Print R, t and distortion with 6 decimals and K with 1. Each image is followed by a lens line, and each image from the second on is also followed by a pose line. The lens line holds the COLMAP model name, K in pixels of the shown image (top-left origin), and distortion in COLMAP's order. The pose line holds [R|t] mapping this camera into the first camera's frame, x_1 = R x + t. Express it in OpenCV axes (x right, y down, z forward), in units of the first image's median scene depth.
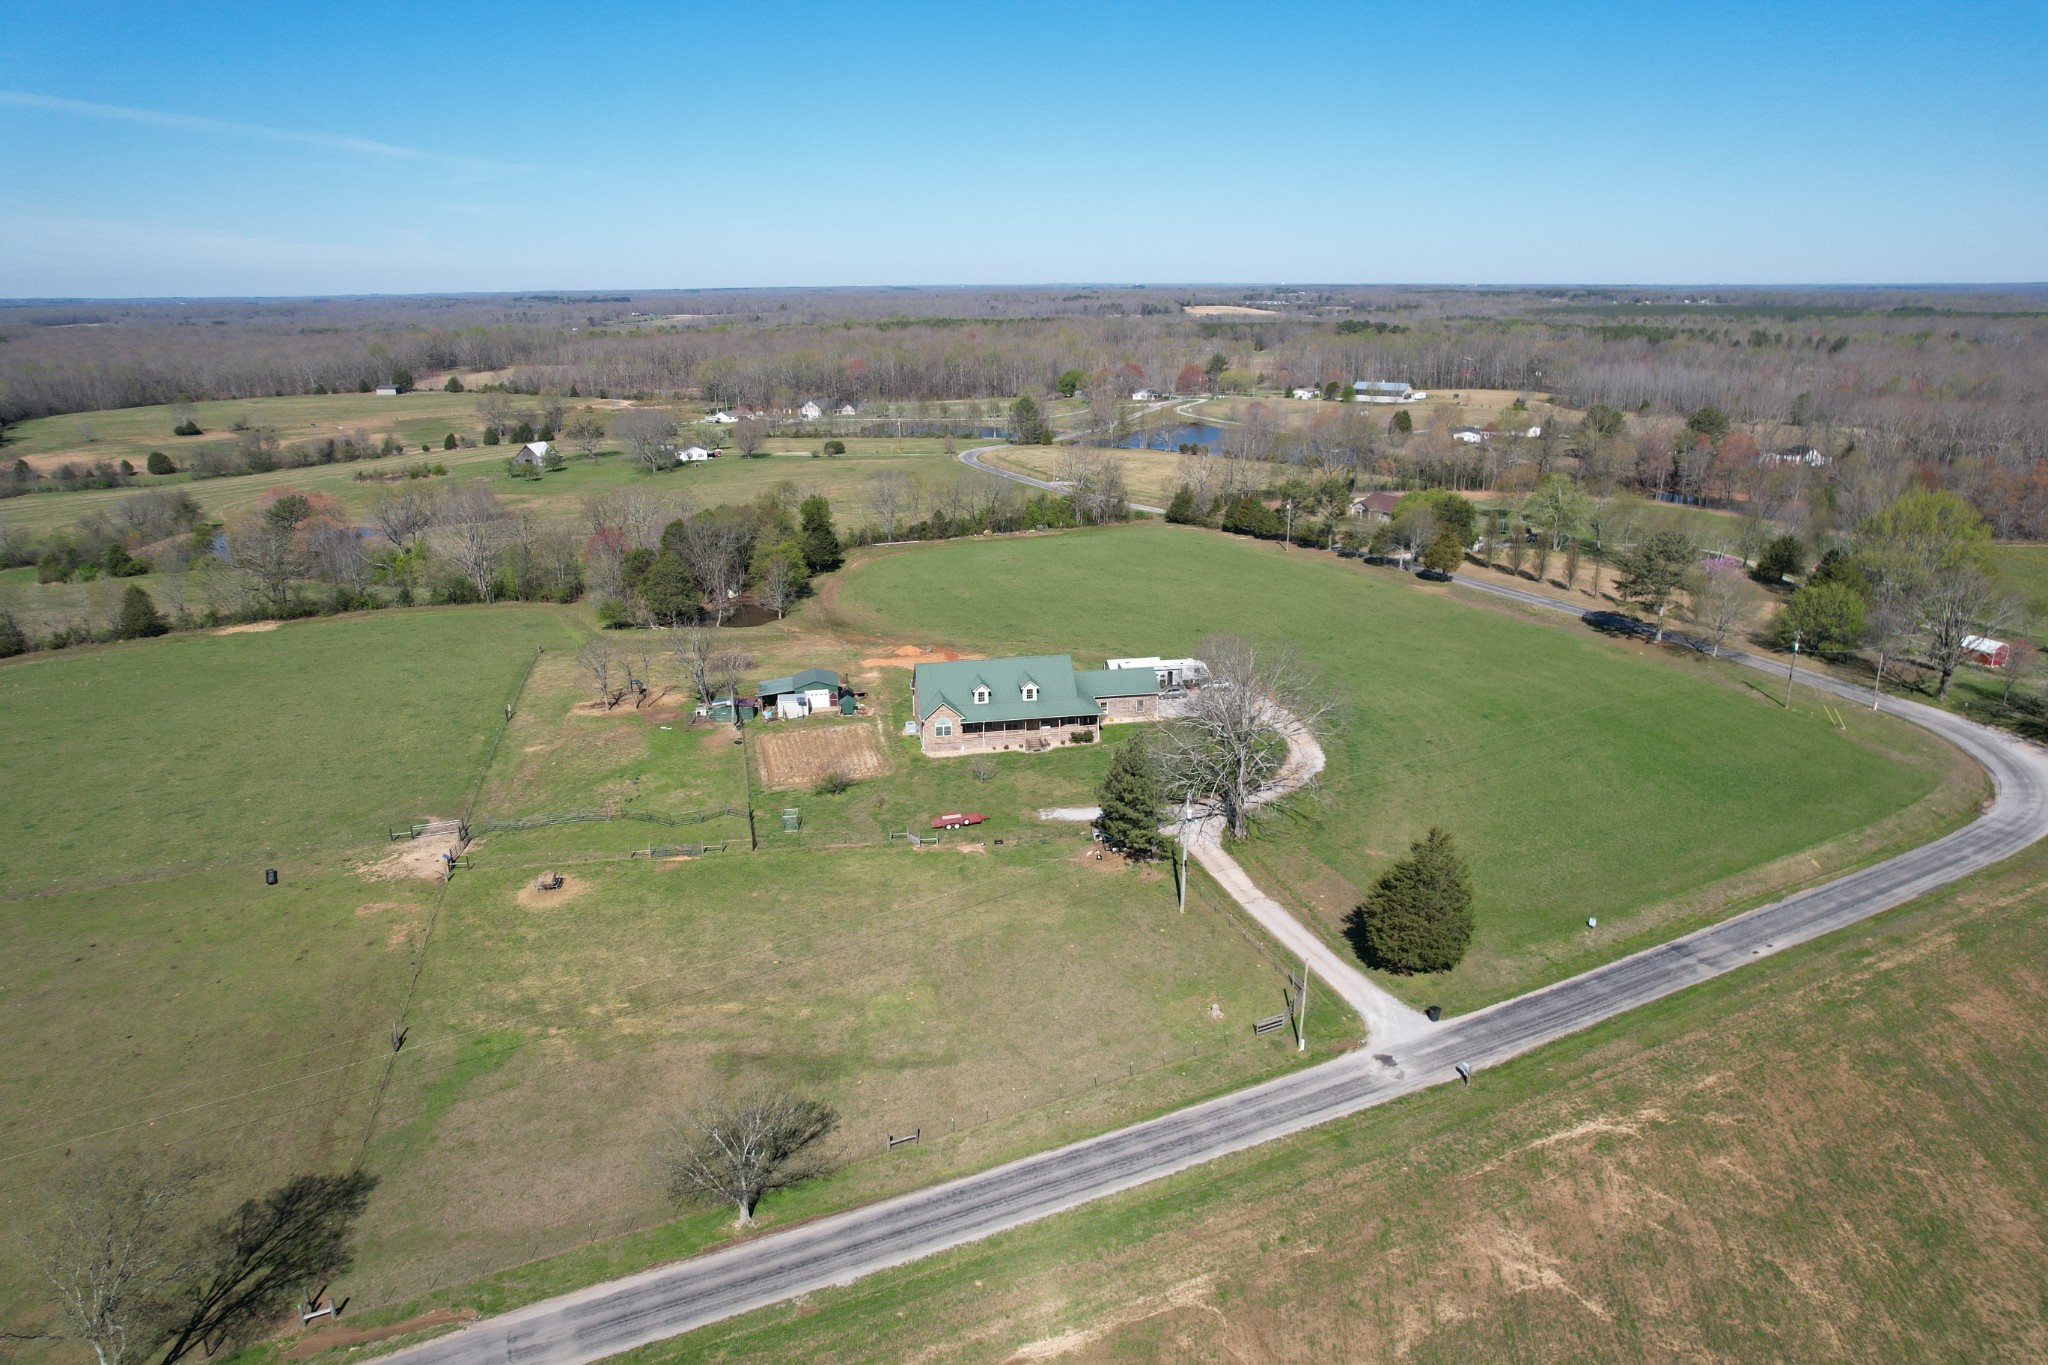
lens RADIAL K [[1314.0, 0, 1028.7], [0, 1314.0, 670.8], [0, 0, 1]] dist [-0.067590, 0.060858]
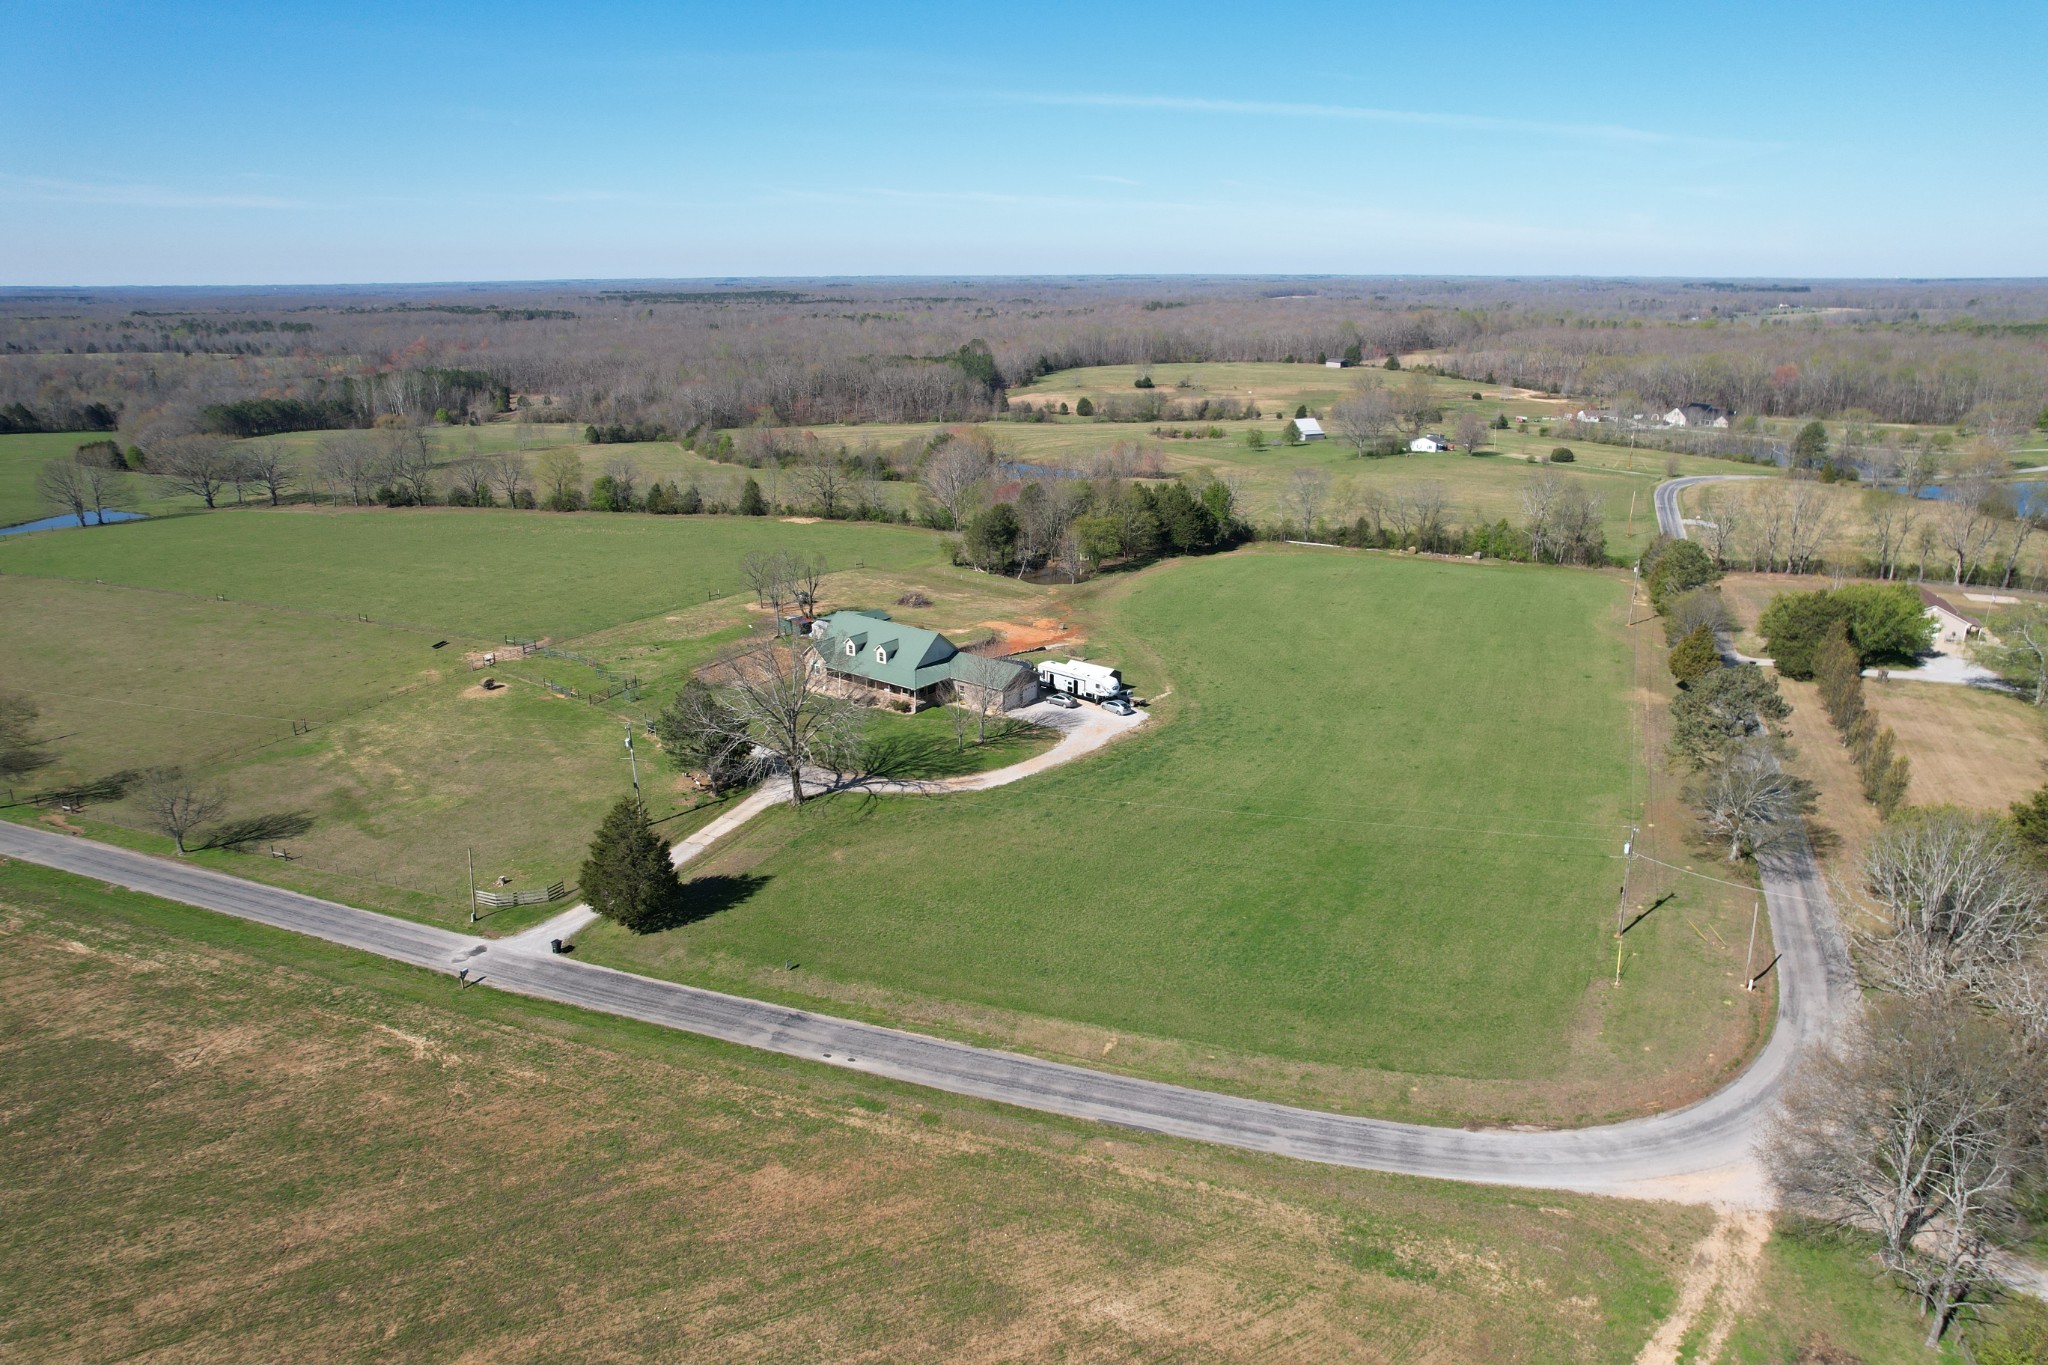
lens RADIAL K [[1314.0, 0, 1033.0], [0, 1314.0, 679.9], [0, 0, 1]] dist [-0.067590, 0.060858]
pose [[0.662129, 0.230101, -0.713190, 1.075060], [-0.216756, 0.969819, 0.111662, -0.139552], [0.717358, 0.080653, 0.692020, 0.405642]]
